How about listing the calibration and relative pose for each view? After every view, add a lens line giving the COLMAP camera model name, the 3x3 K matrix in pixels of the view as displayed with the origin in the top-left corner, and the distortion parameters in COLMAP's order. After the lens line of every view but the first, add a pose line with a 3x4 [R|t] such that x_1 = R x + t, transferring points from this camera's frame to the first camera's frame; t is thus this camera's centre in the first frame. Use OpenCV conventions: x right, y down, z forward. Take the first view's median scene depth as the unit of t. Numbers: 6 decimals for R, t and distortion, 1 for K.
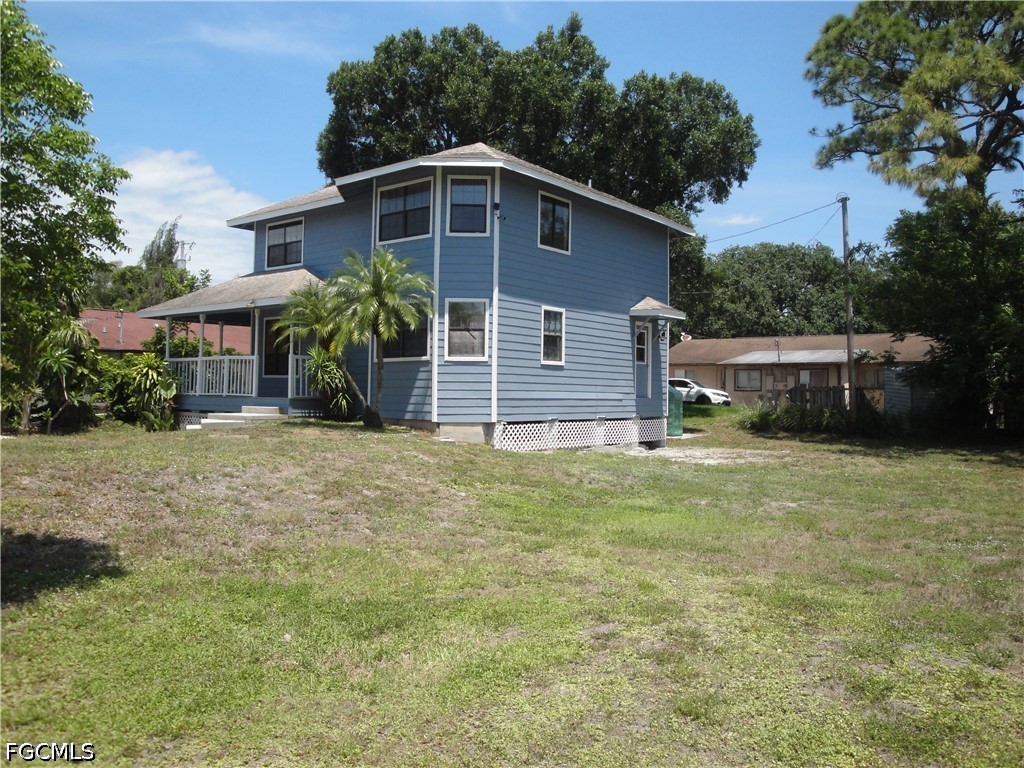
lens RADIAL K [[818.1, 0, 512.0], [0, 818.1, 384.0], [0, 0, 1]] dist [-0.082915, 0.001629]
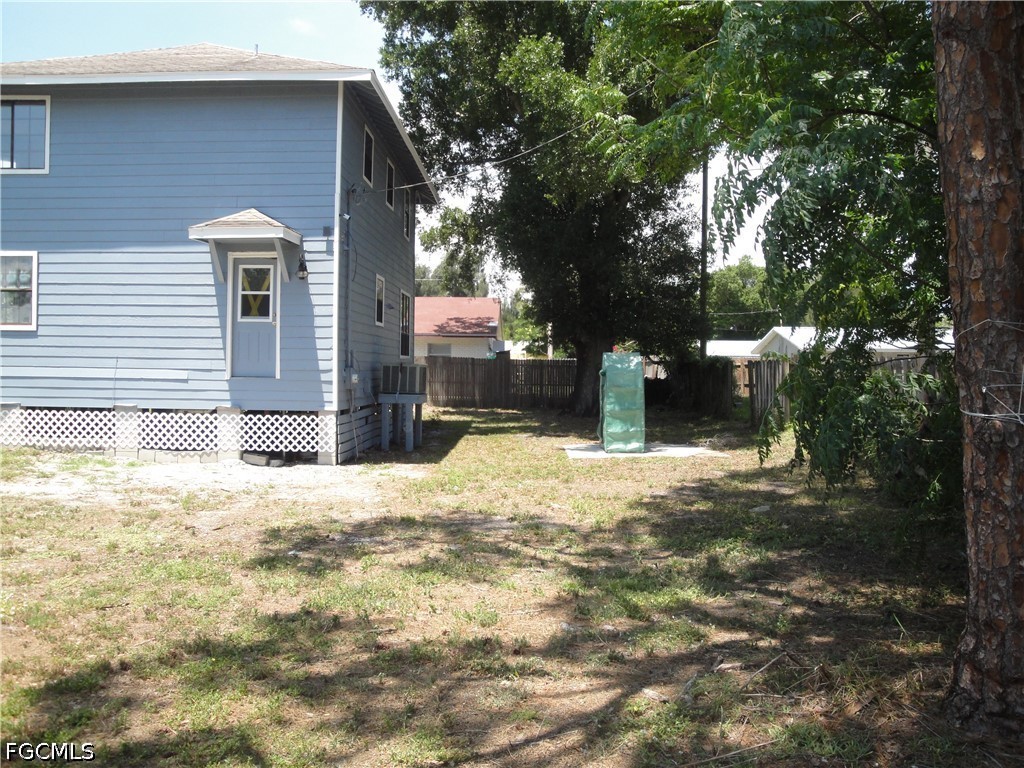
lens RADIAL K [[818.1, 0, 512.0], [0, 818.1, 384.0], [0, 0, 1]] dist [-0.082915, 0.001629]
pose [[0.597362, 0.005194, -0.801955, 0.781569], [0.004271, 0.999944, 0.009658, 0.017272], [0.801961, -0.009195, 0.597306, 0.828389]]
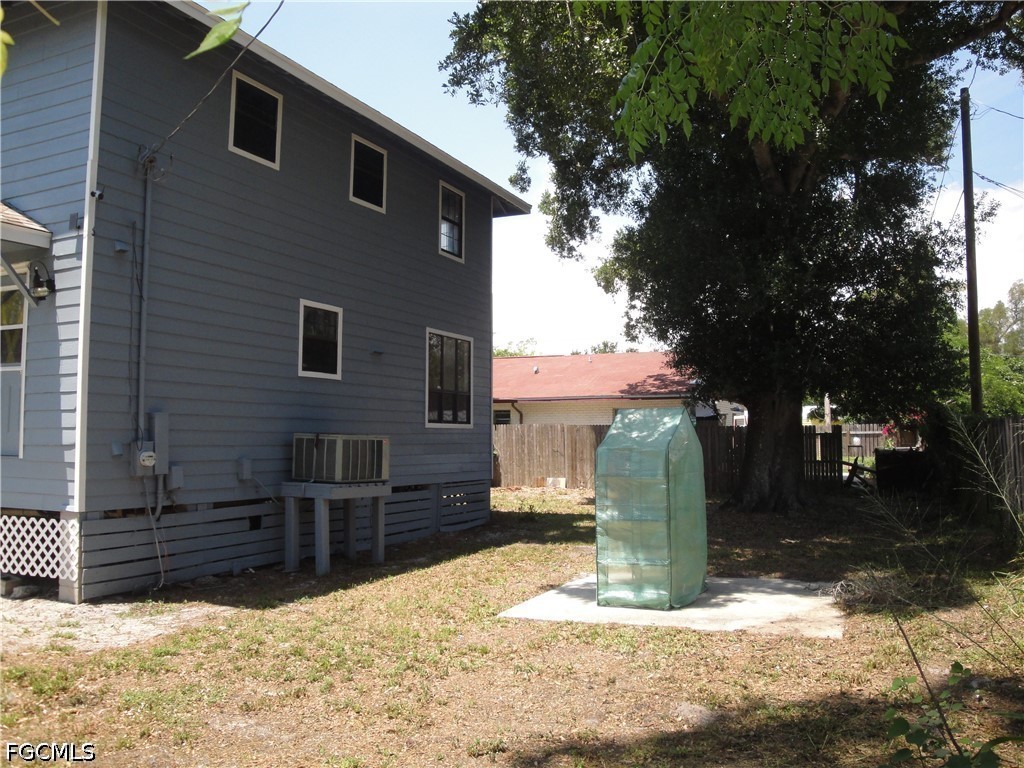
lens RADIAL K [[818.1, 0, 512.0], [0, 818.1, 384.0], [0, 0, 1]] dist [-0.082915, 0.001629]
pose [[0.221830, -0.077562, -0.971996, 0.609175], [0.007070, 0.996933, -0.077938, 0.014101], [0.975060, 0.010418, 0.221698, 1.201596]]
